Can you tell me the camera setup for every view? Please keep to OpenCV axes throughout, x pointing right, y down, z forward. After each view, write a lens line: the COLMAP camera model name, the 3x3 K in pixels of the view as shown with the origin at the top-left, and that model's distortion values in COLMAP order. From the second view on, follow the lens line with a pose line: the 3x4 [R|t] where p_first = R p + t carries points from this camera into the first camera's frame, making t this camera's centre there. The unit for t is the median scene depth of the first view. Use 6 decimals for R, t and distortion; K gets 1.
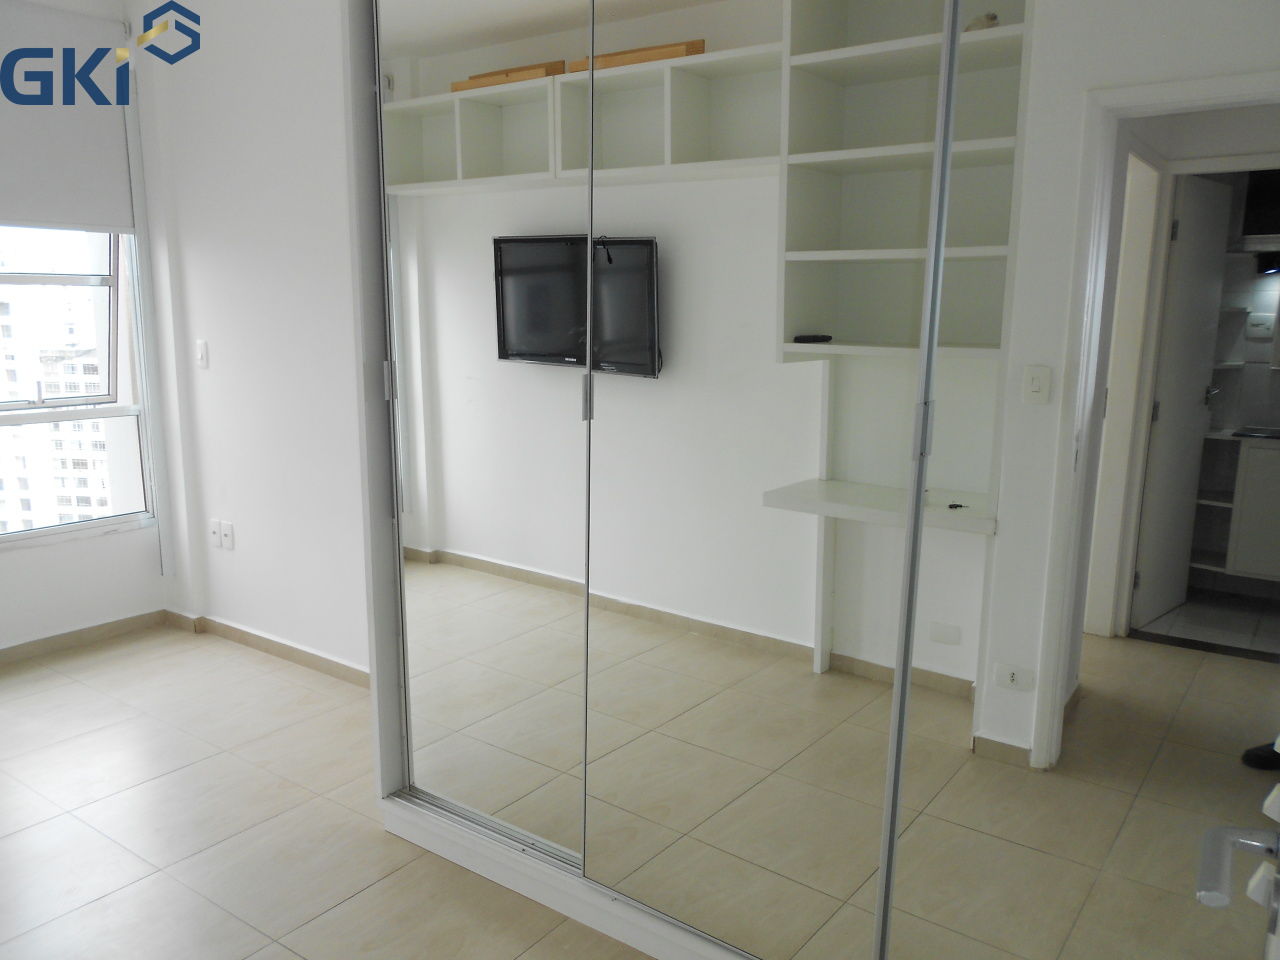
lens RADIAL K [[992.5, 0, 637.9], [0, 992.5, 489.2], [0, 0, 1]] dist [-0.000172, -0.006671]
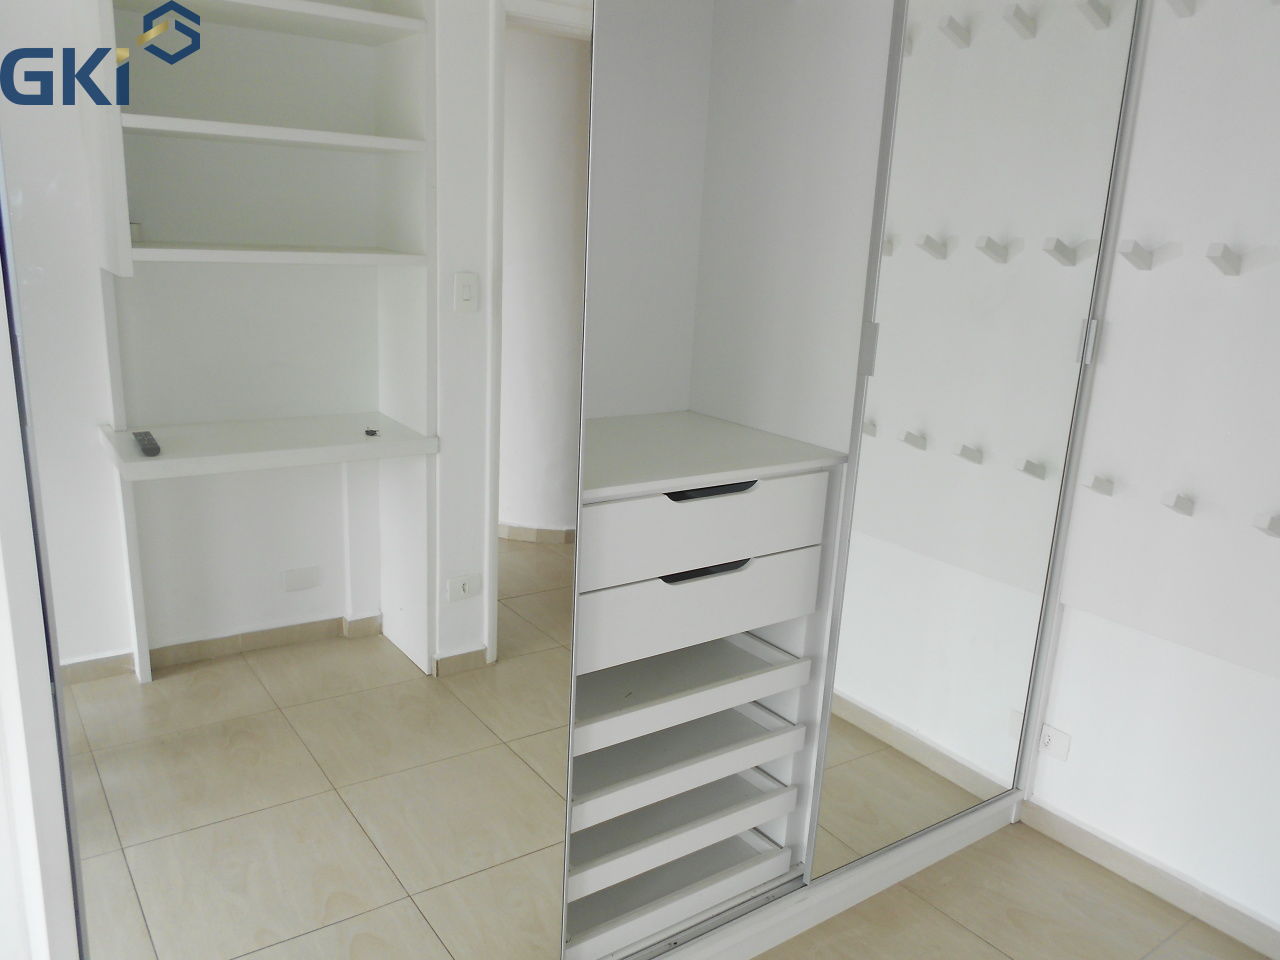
lens RADIAL K [[992.5, 0, 637.9], [0, 992.5, 489.2], [0, 0, 1]] dist [-0.000172, -0.006671]
pose [[0.332047, -0.239779, 0.912278, -0.453040], [0.127169, 0.969701, 0.208585, -0.093200], [-0.934651, 0.046754, 0.352479, 0.476530]]
